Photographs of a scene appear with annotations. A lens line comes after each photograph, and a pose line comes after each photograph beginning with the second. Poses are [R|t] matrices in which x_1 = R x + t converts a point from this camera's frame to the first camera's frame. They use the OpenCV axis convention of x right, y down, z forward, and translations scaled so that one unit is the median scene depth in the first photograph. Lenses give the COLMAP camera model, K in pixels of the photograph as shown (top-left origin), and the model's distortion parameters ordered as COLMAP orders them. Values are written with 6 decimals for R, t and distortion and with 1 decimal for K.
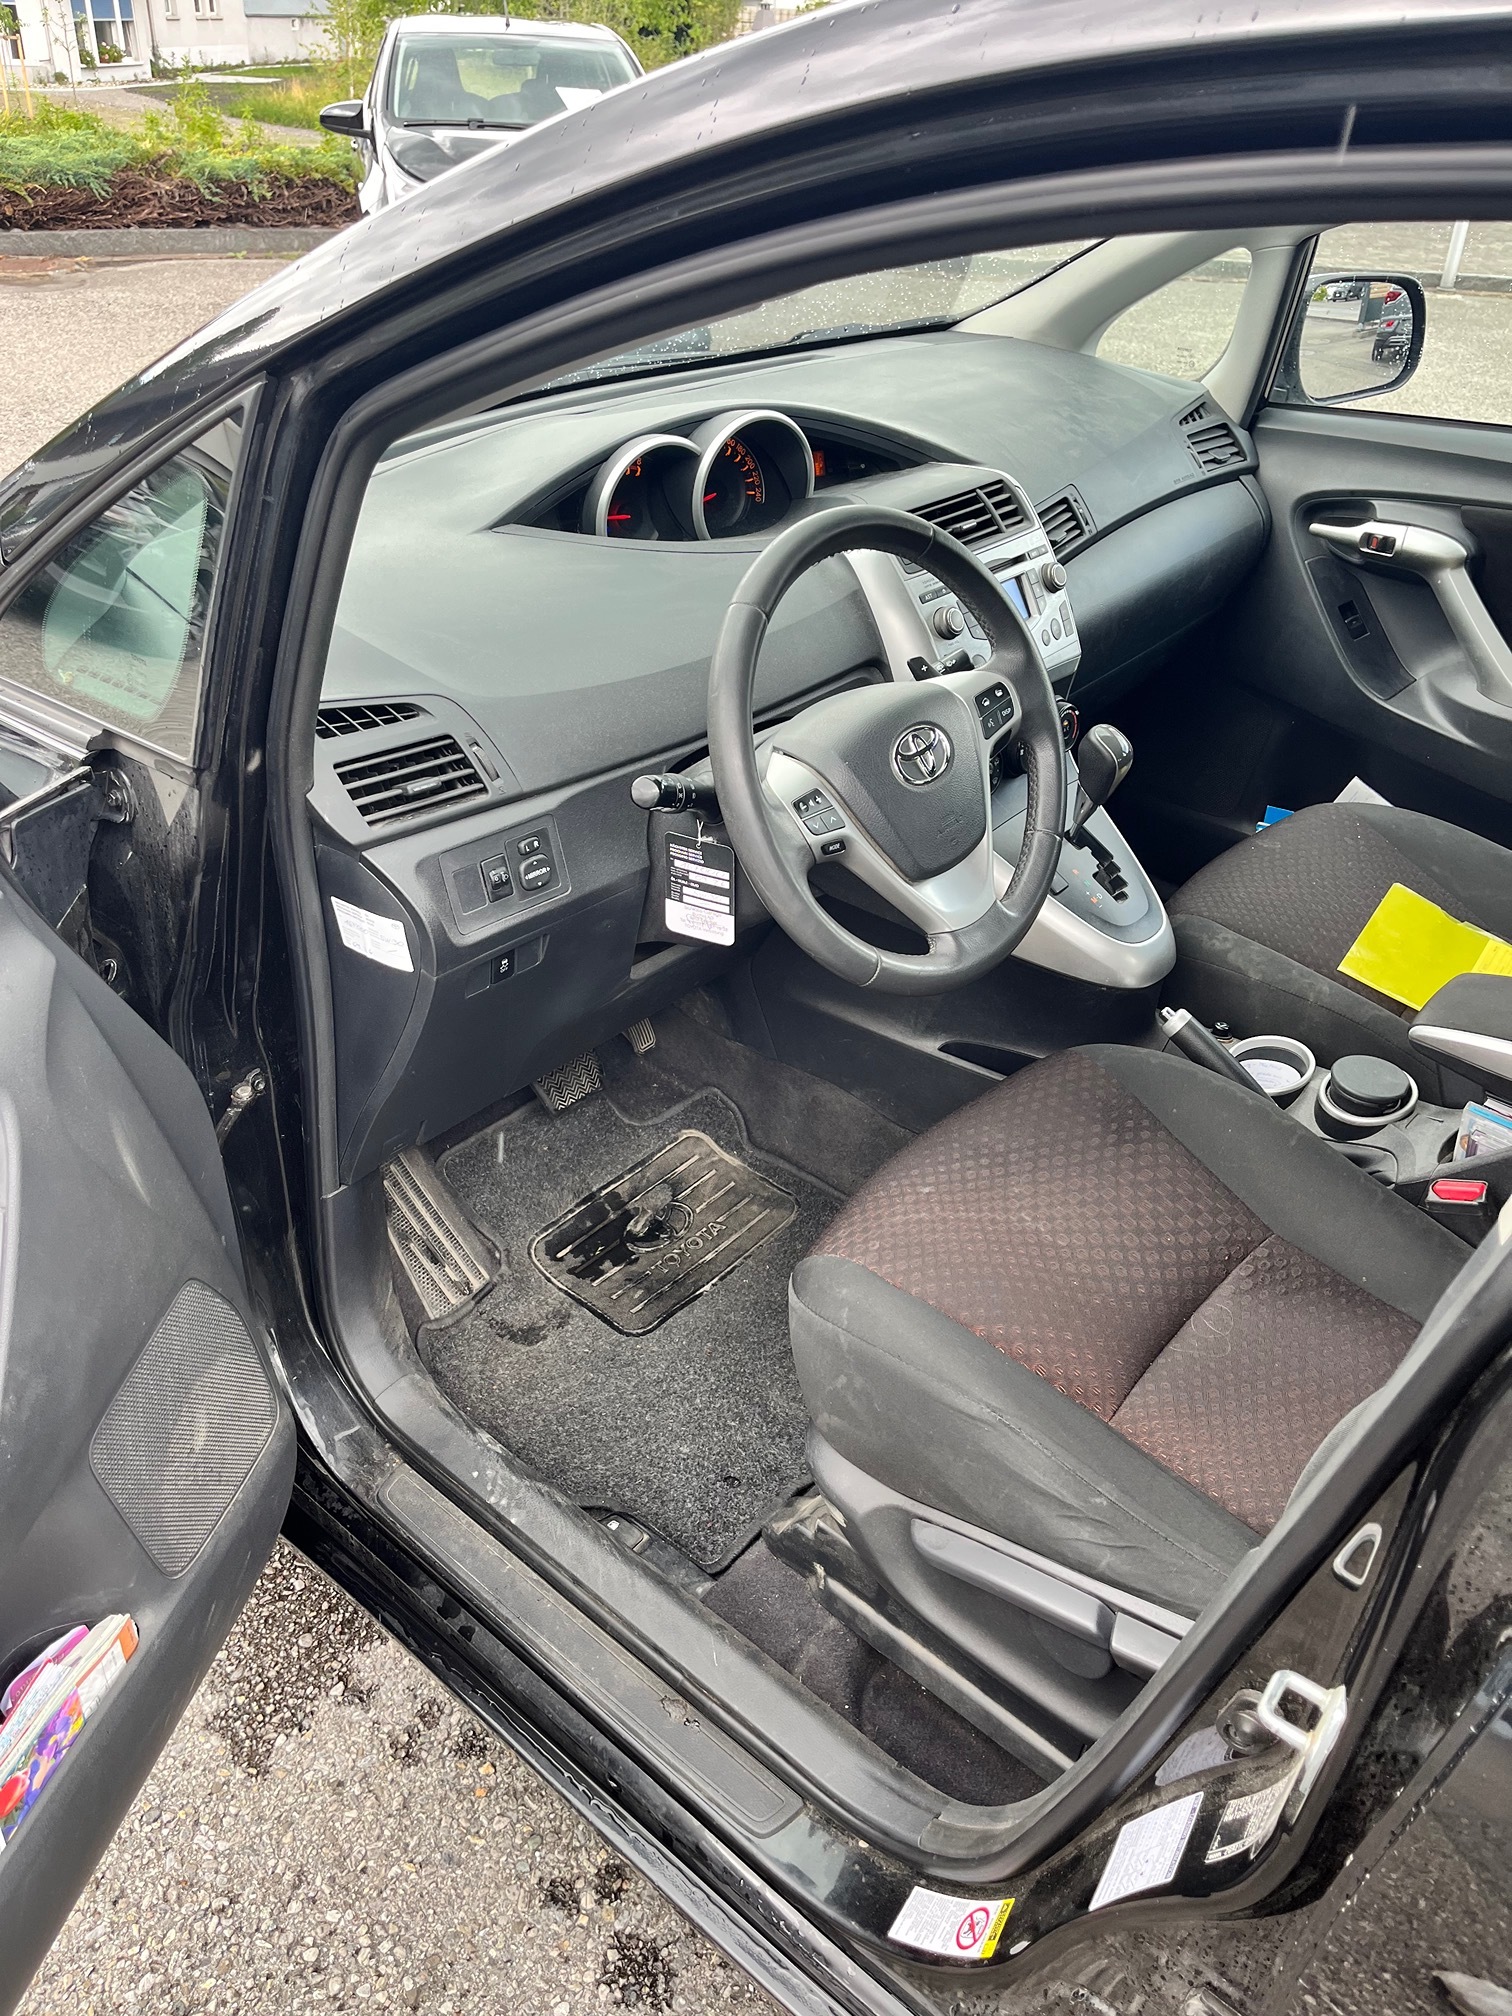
lens RADIAL K [[1559.3, 0, 763.8], [0, 1559.3, 1019.5], [0, 0, 1]] dist [0.095178, -0.131374]
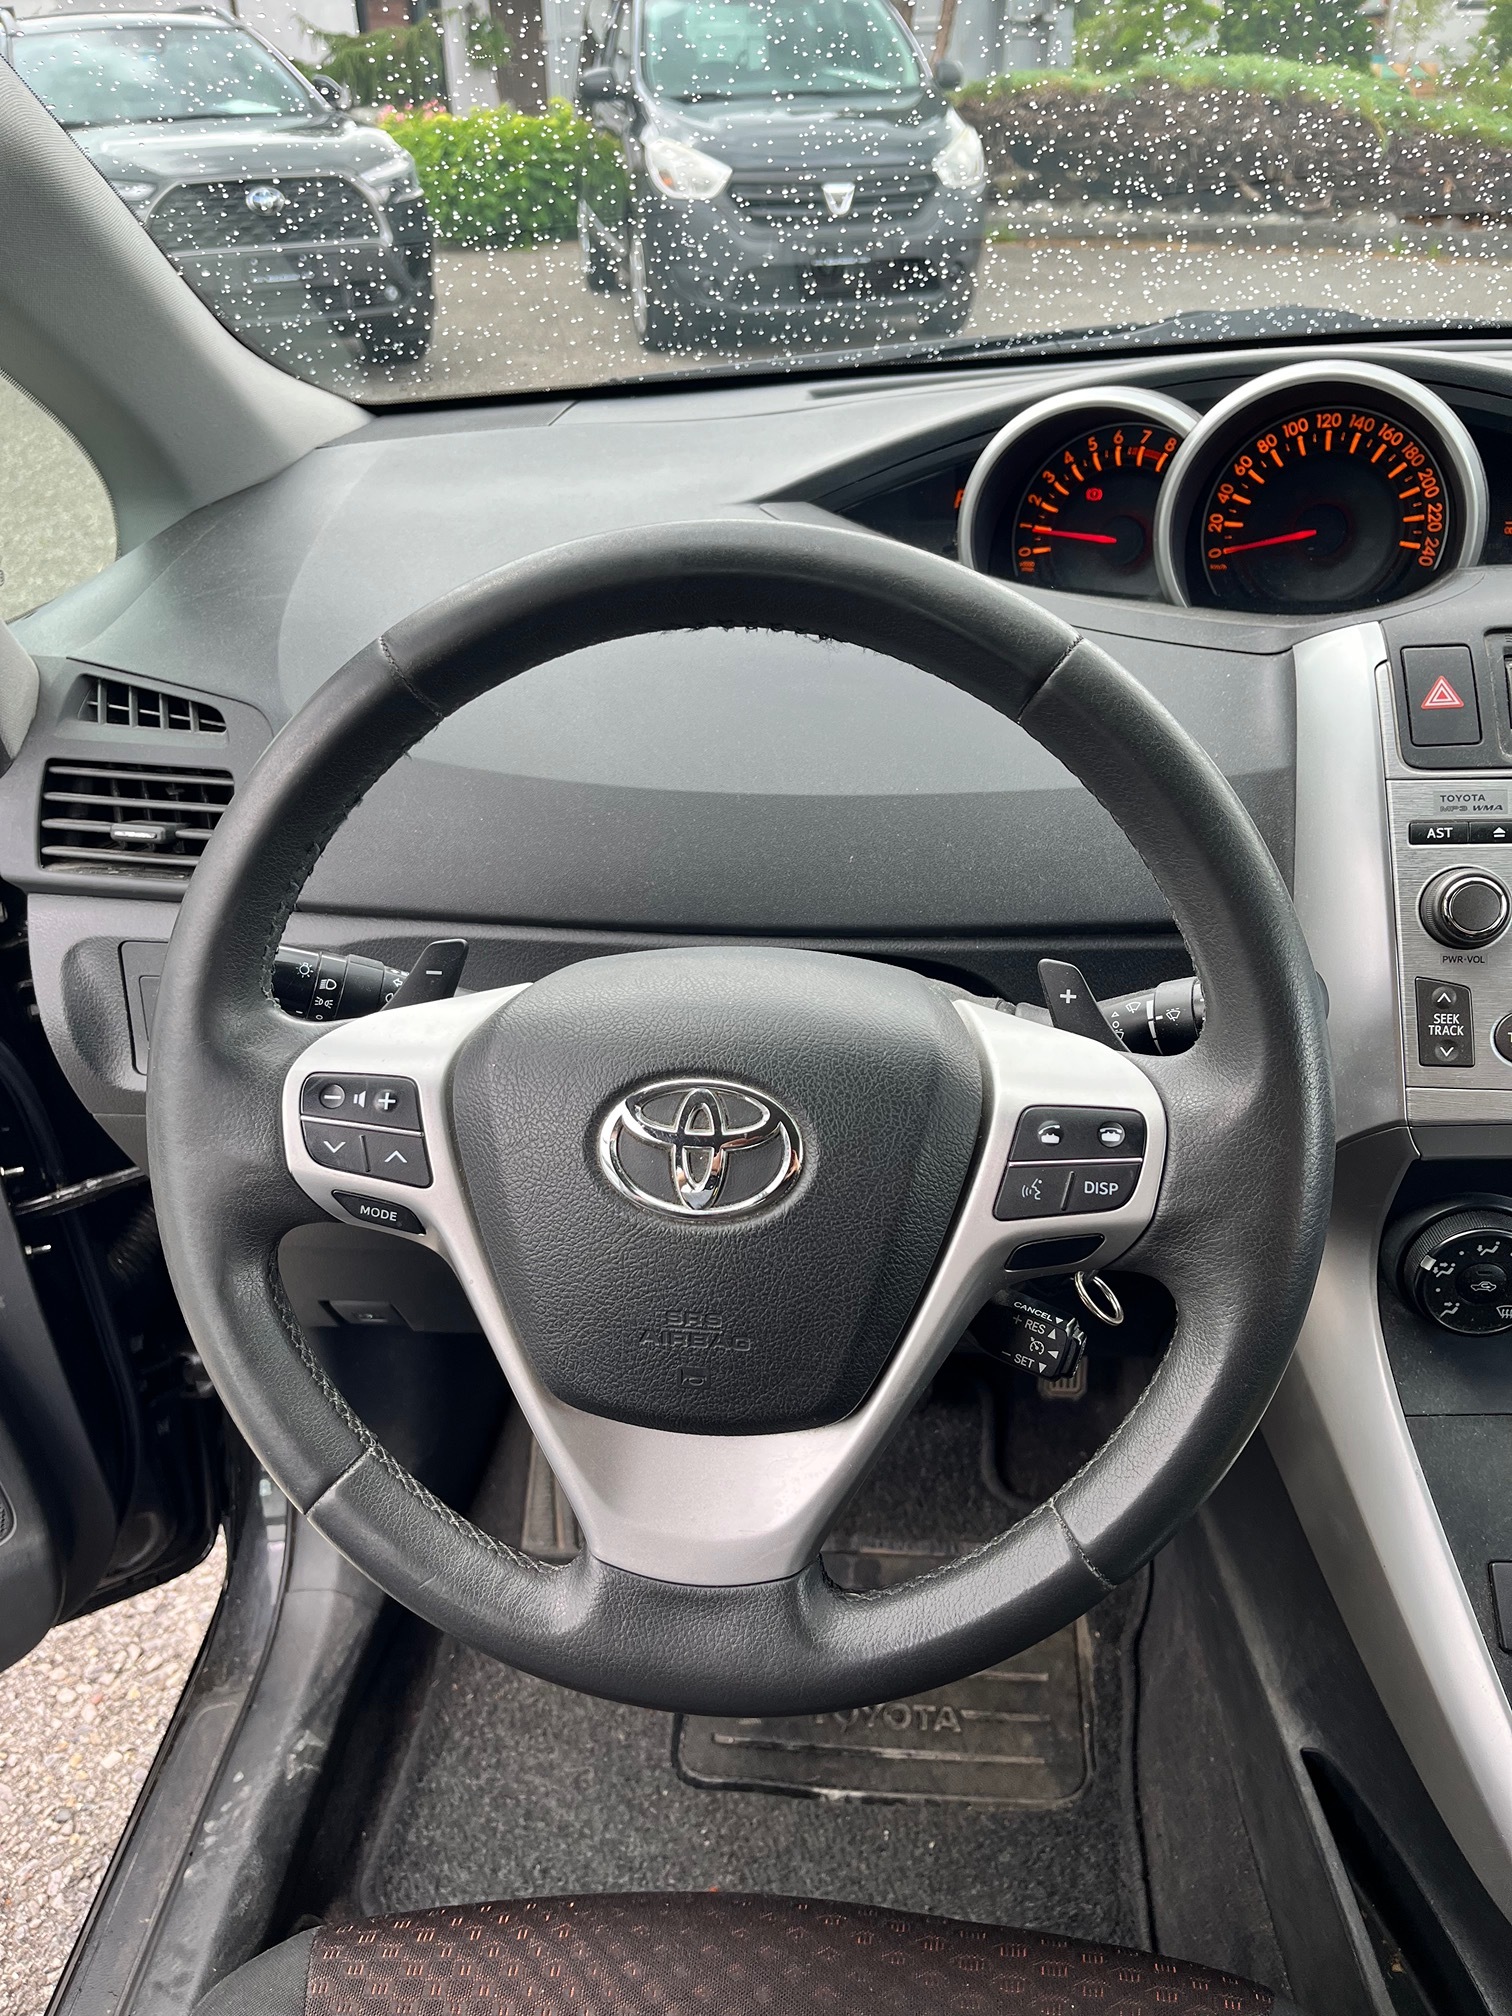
lens RADIAL K [[1559.3, 0, 763.8], [0, 1559.3, 1019.5], [0, 0, 1]] dist [0.095178, -0.131374]
pose [[0.588401, 0.407800, -0.698201, 0.351956], [-0.420813, 0.891787, 0.166233, -0.260922], [0.690436, 0.196000, 0.696335, 0.673066]]
